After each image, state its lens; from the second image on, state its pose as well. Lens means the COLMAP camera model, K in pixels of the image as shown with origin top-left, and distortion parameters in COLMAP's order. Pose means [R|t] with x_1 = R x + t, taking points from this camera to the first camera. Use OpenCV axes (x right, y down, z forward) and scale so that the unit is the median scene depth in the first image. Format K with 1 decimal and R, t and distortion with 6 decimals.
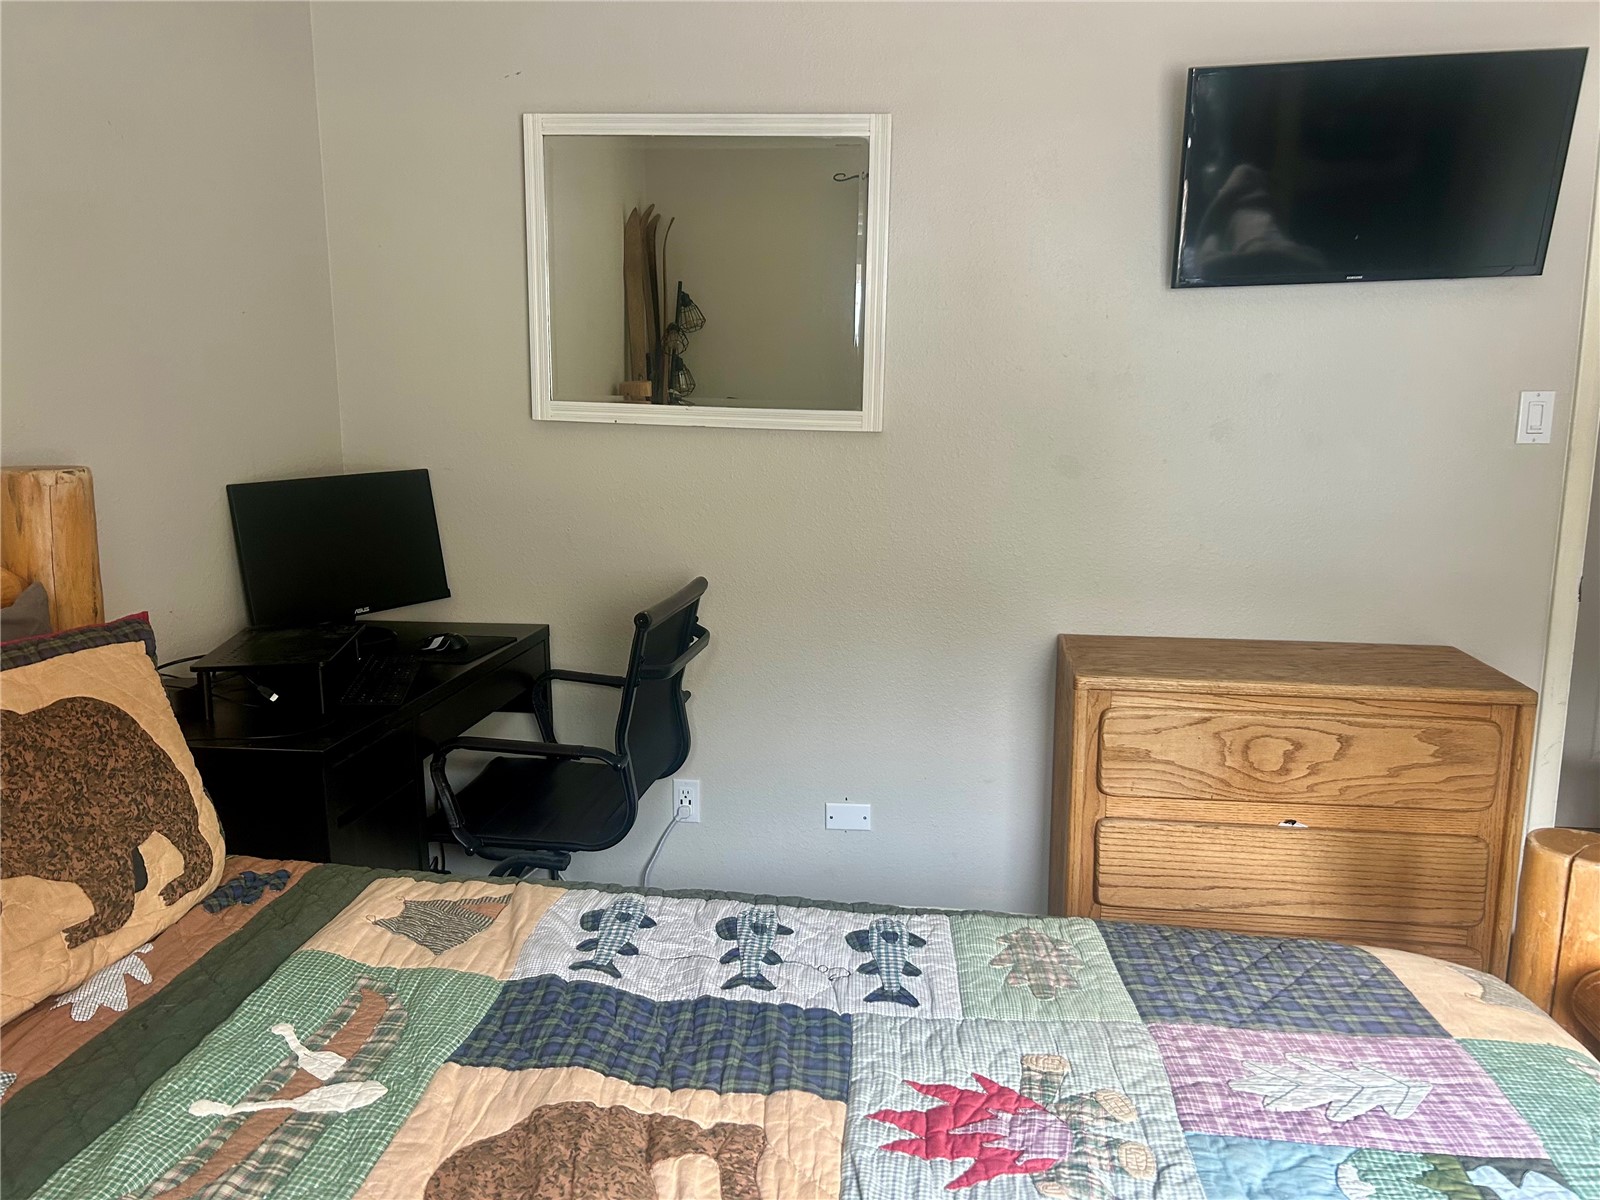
lens RADIAL K [[1201.1, 0, 796.5], [0, 1201.1, 596.1], [0, 0, 1]] dist [0.026029, -0.027789]
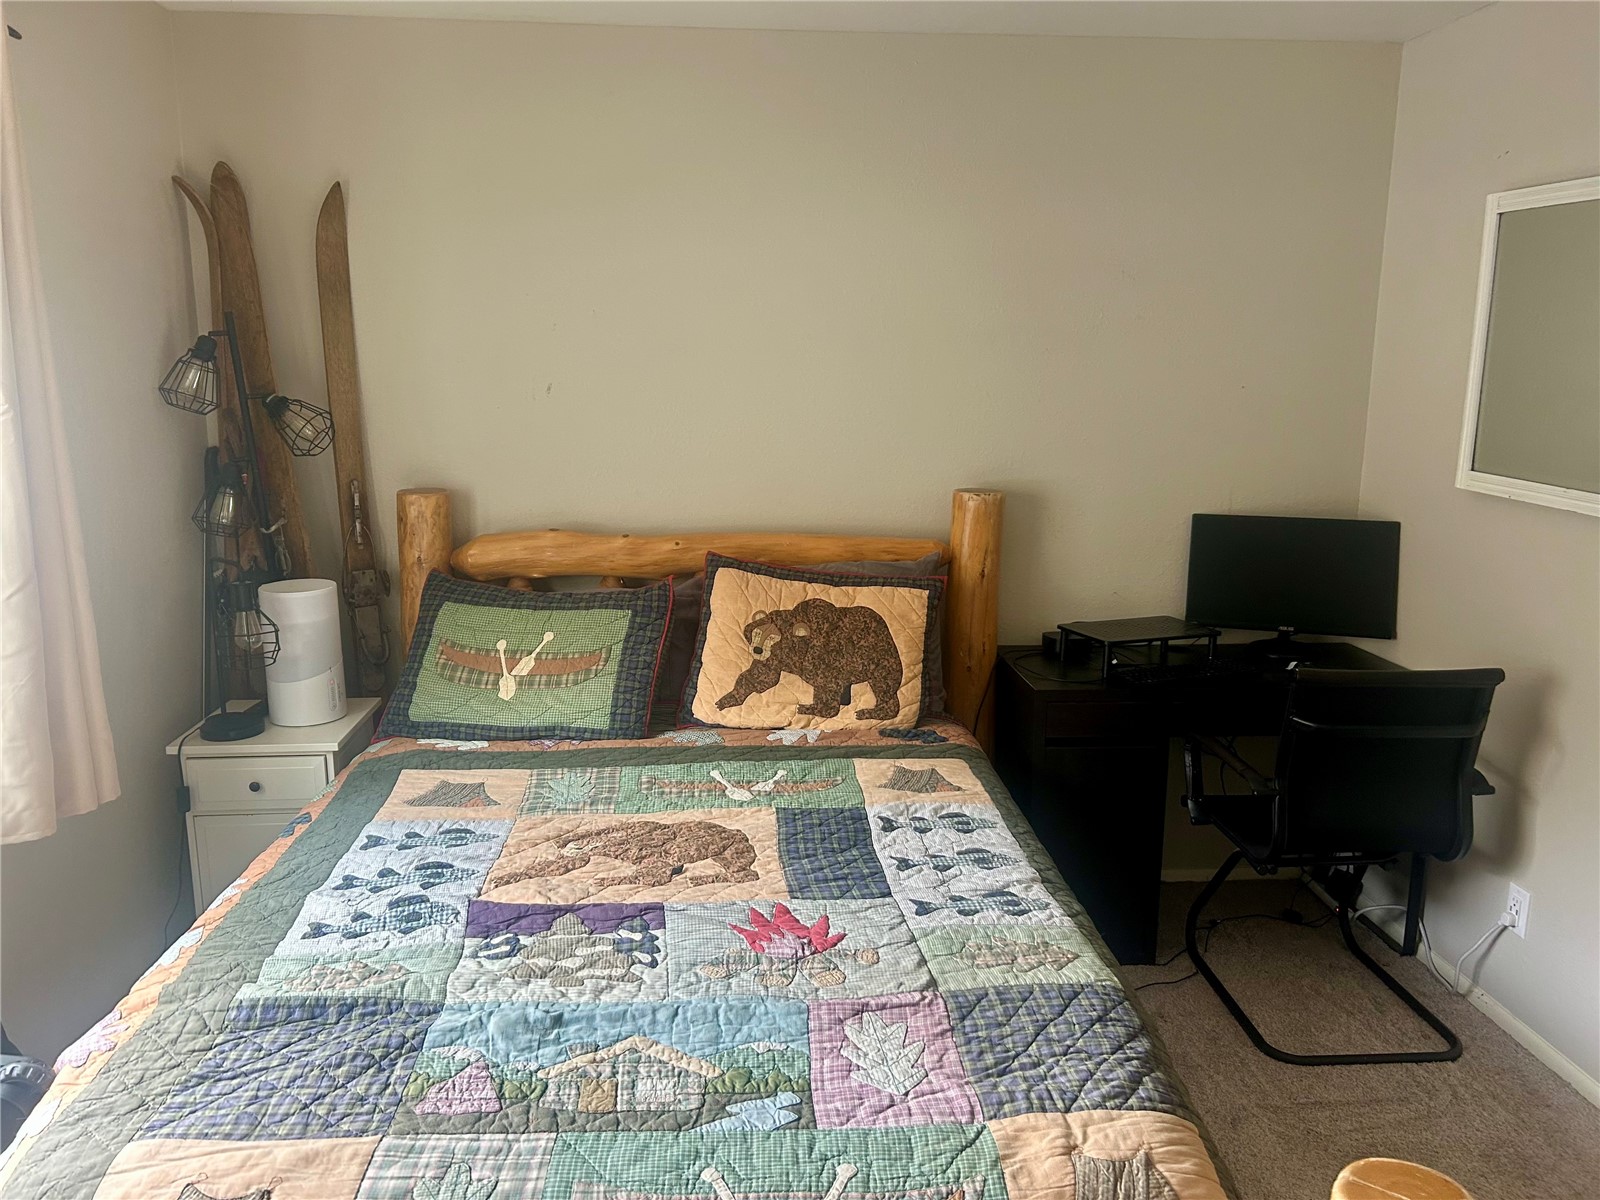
lens RADIAL K [[1201.1, 0, 794.0], [0, 1201.1, 598.4], [0, 0, 1]] dist [0.026029, -0.027789]
pose [[0.208791, 0.188004, -0.959719, 1.271900], [-0.179255, 0.972079, 0.151428, -0.206456], [0.961392, 0.140418, 0.236662, 0.420241]]
